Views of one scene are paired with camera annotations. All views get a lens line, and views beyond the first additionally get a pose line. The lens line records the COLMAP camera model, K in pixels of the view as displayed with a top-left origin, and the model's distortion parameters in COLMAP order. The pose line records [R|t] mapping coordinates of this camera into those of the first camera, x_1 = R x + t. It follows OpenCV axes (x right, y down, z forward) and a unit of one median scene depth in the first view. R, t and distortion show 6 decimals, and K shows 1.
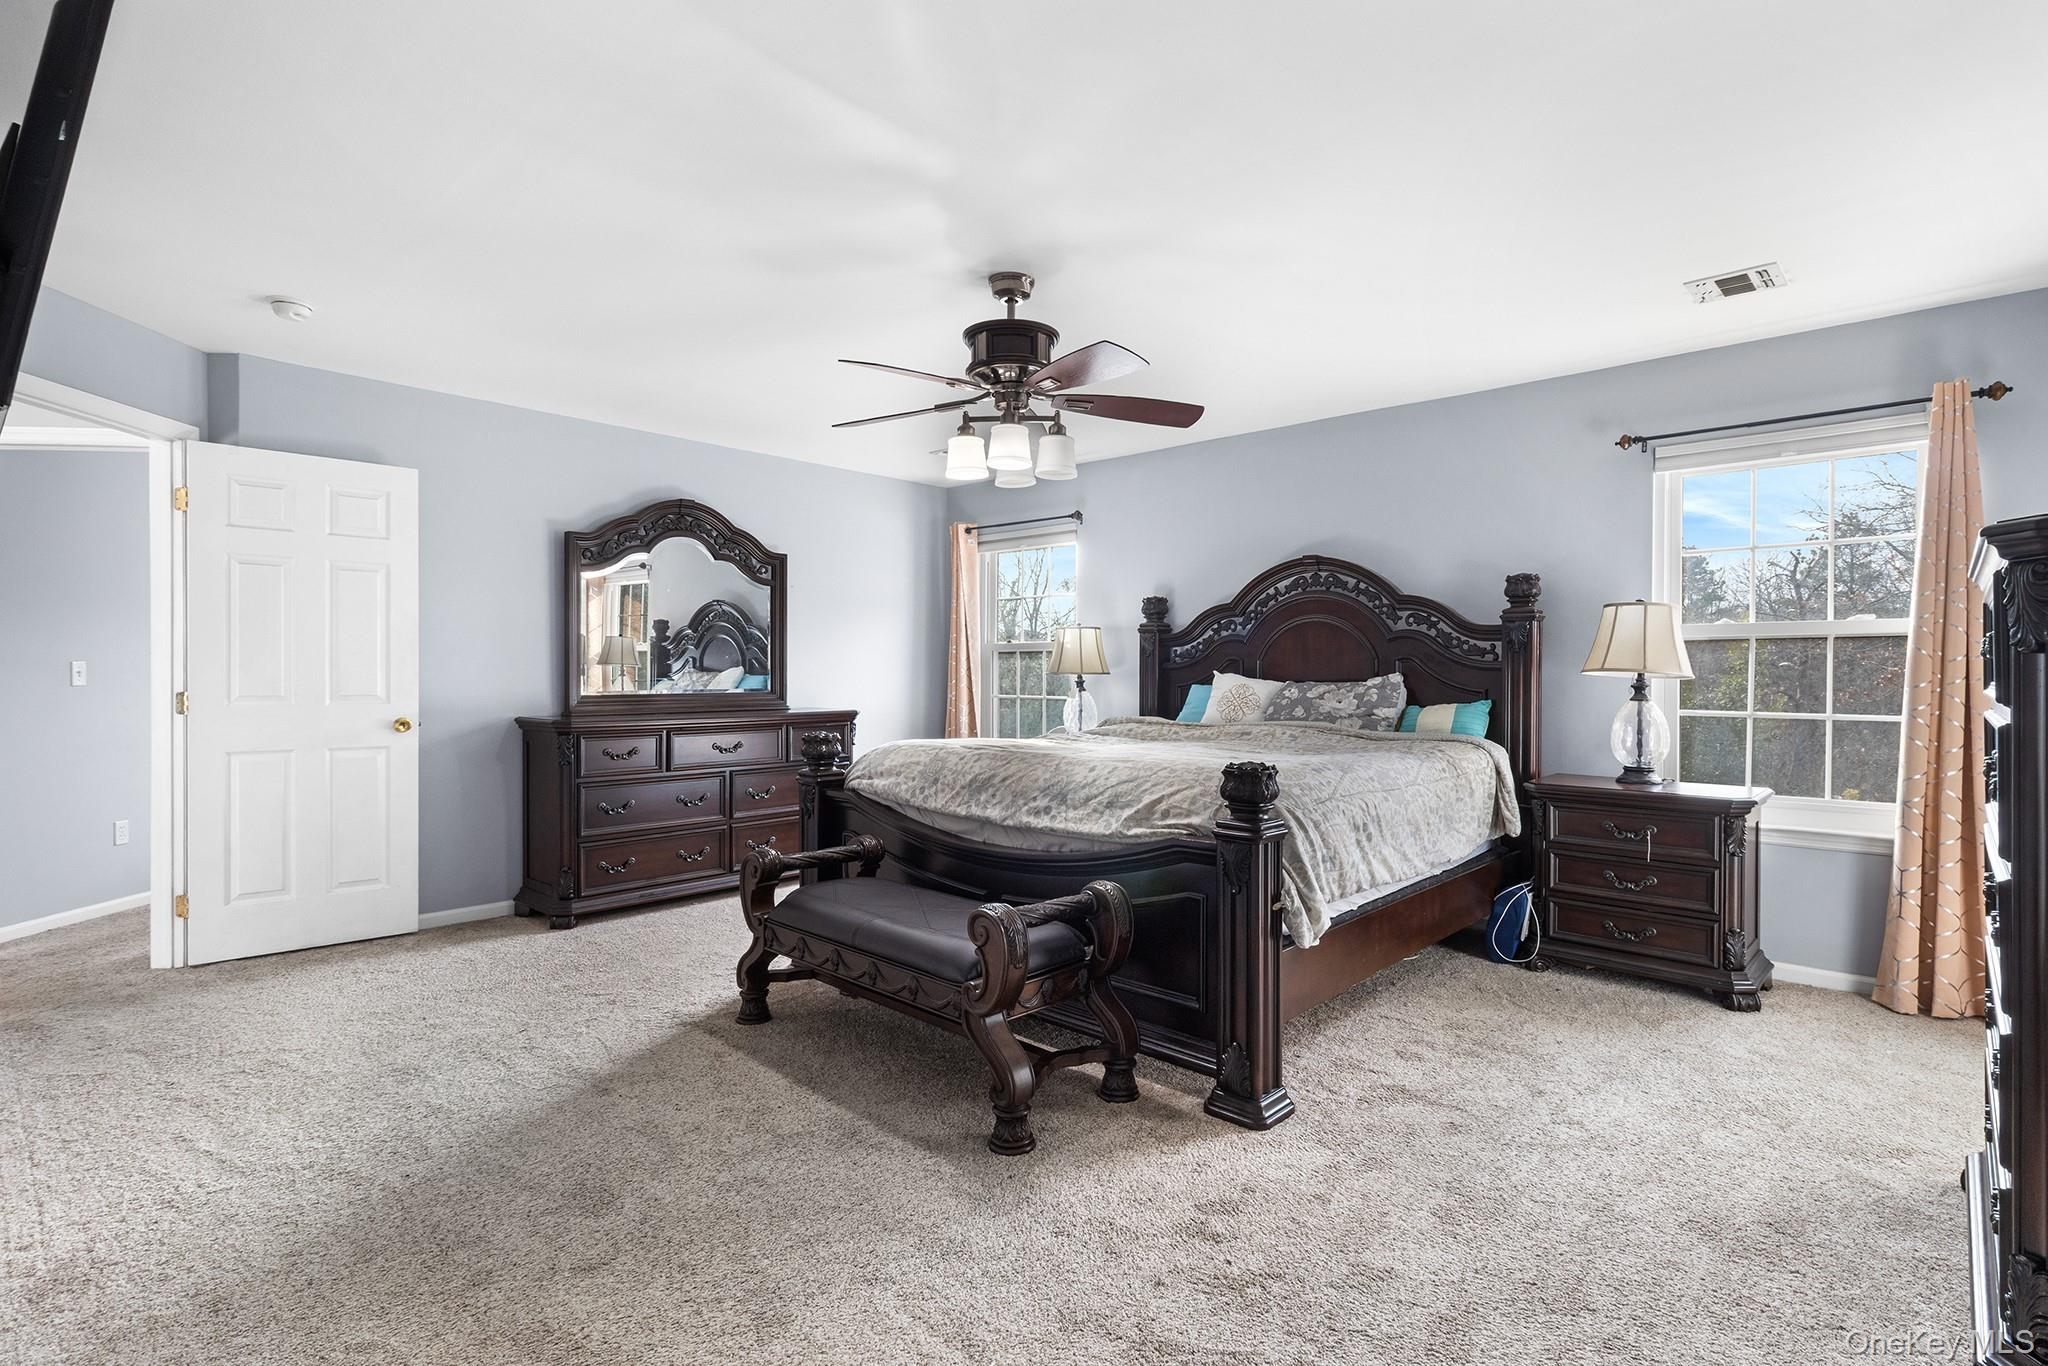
lens RADIAL K [[972.8, 0, 1050.1], [0, 972.8, 668.5], [0, 0, 1]] dist [-0.000080, 0.001156]
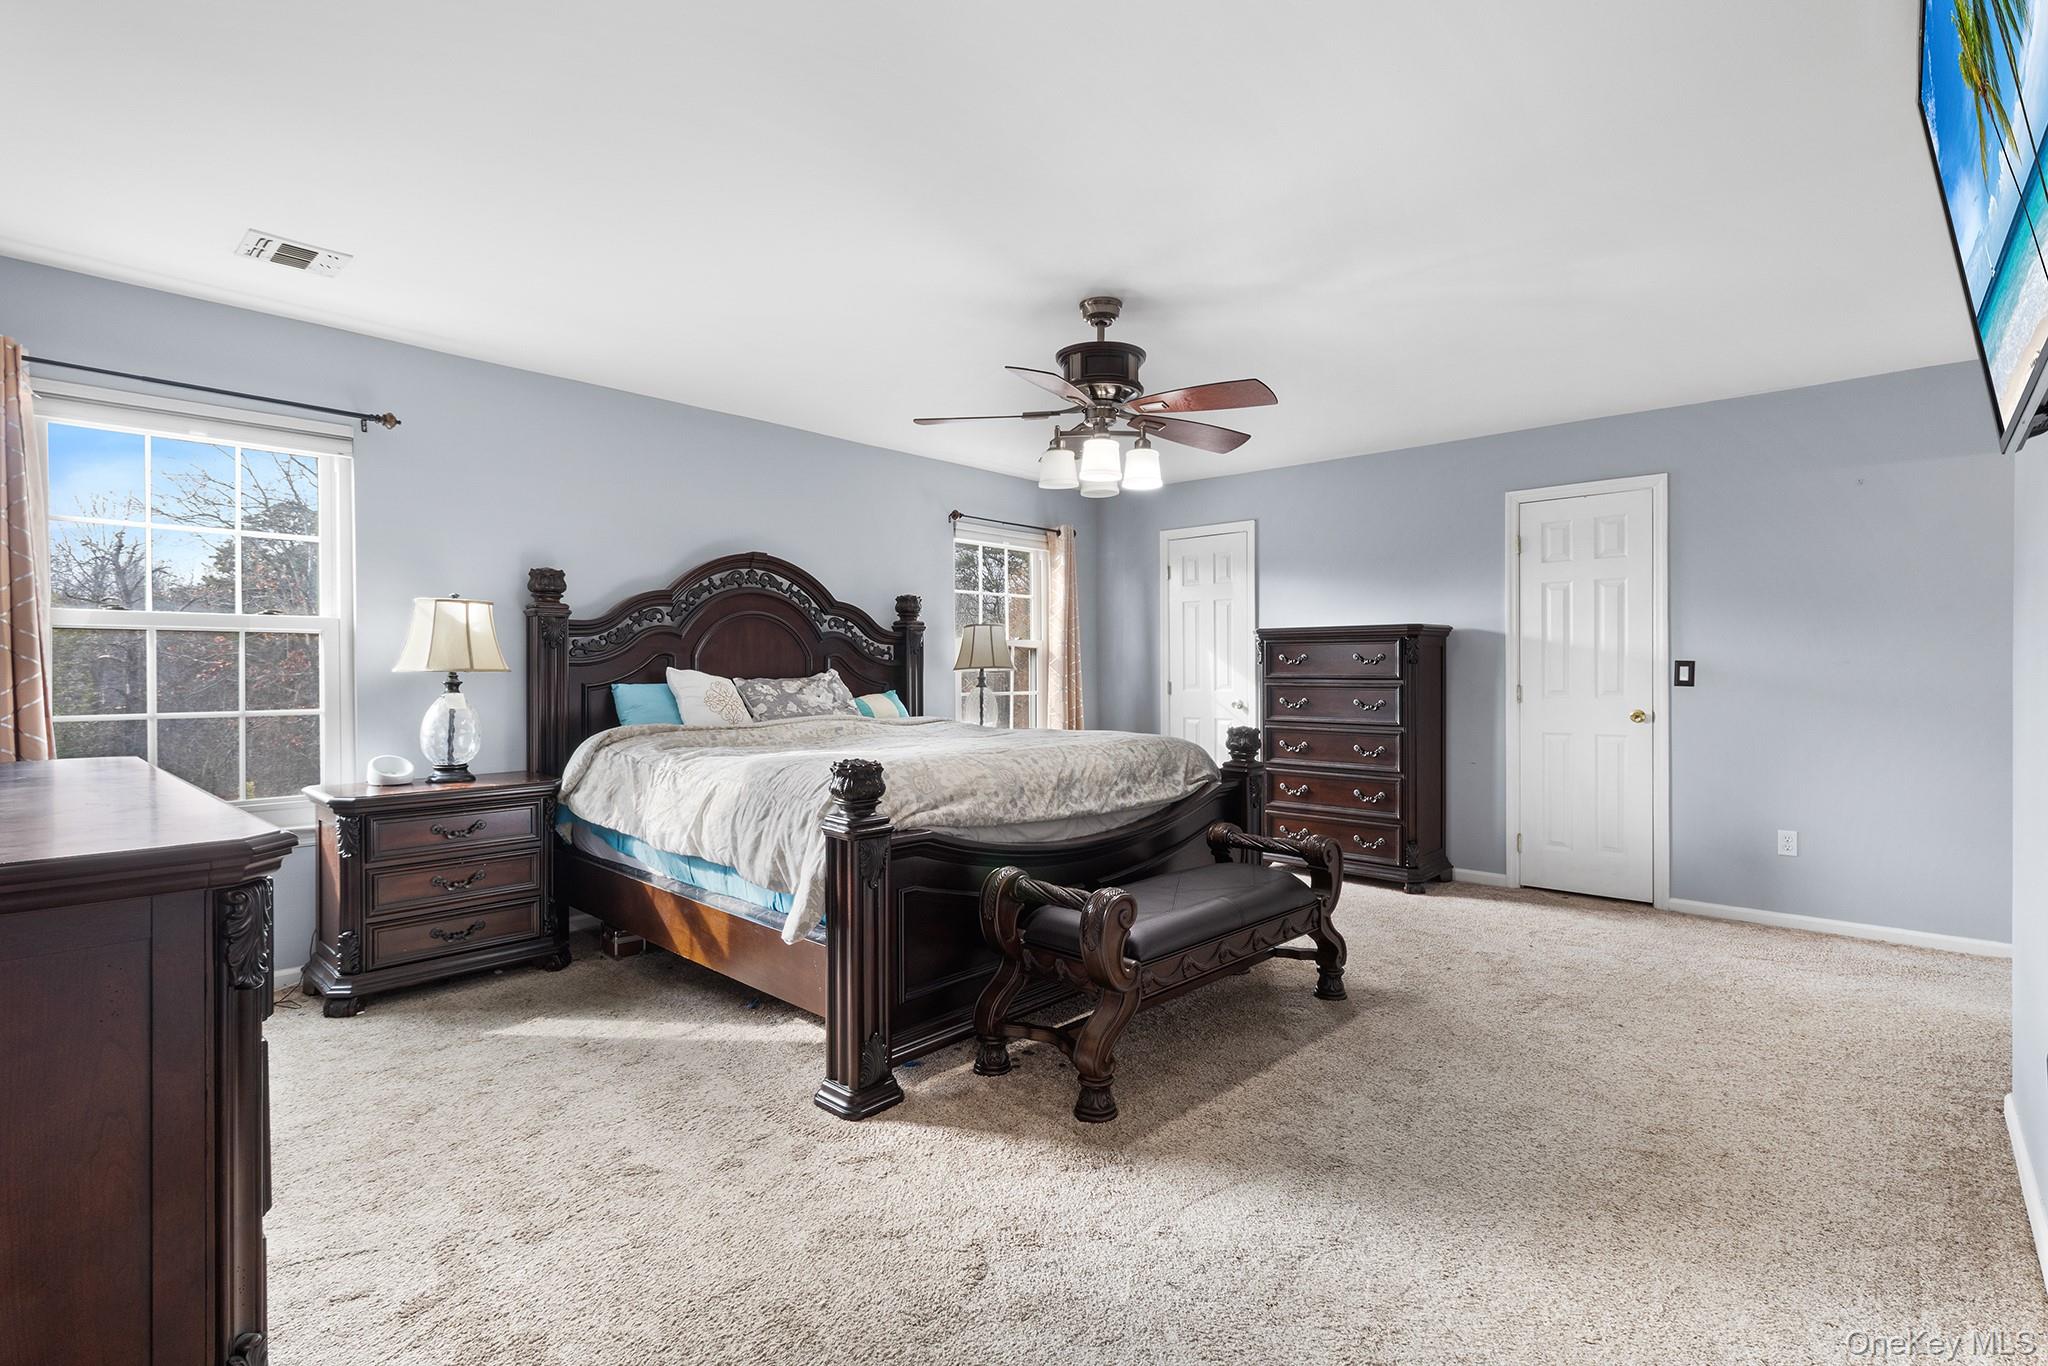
lens RADIAL K [[972.8, 0, 1050.1], [0, 972.8, 668.5], [0, 0, 1]] dist [-0.000080, 0.001156]
pose [[-0.004804, -0.001485, 0.999987, -0.797304], [-0.002361, 0.999996, 0.001474, 0.001123], [-0.999986, -0.002354, -0.004807, 0.764901]]
